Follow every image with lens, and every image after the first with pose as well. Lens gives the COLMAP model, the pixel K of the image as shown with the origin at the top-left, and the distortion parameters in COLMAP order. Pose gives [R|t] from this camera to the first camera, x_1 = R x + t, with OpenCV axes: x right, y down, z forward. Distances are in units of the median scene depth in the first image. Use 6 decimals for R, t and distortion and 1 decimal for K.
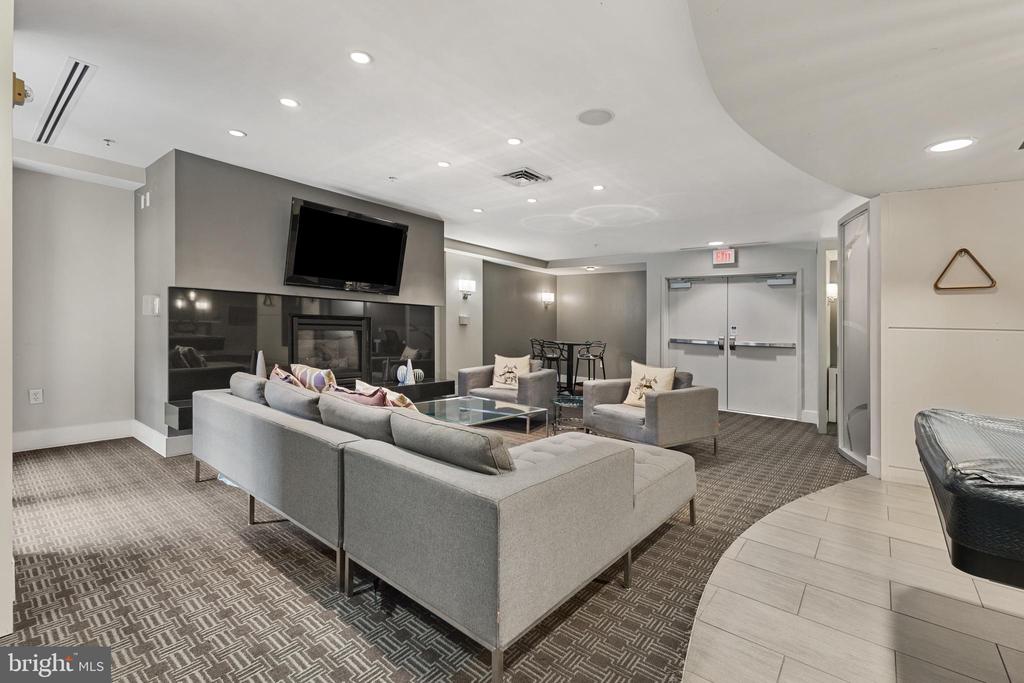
lens RADIAL K [[444.2, 0, 516.9], [0, 444.2, 339.1], [0, 0, 1]] dist [-0.000966, 0.000368]
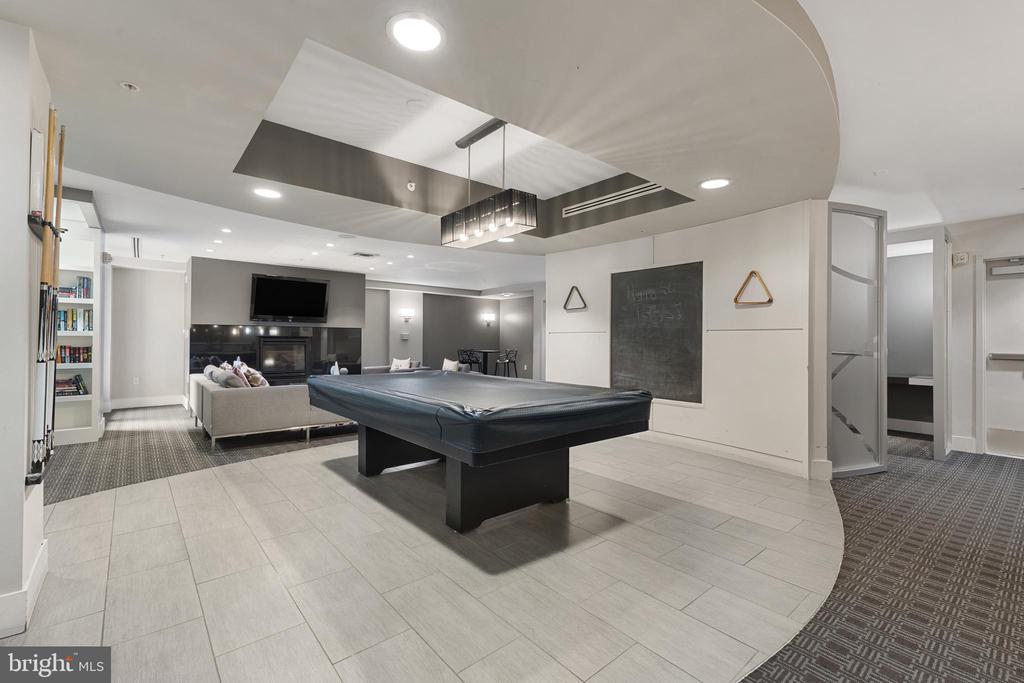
lens RADIAL K [[444.2, 0, 515.4], [0, 444.2, 340.3], [0, 0, 1]] dist [-0.000966, 0.000368]
pose [[0.981319, -0.027985, -0.190343, 0.560453], [0.021487, 0.999116, -0.036119, 0.031495], [0.191186, 0.031354, 0.981053, -0.367597]]
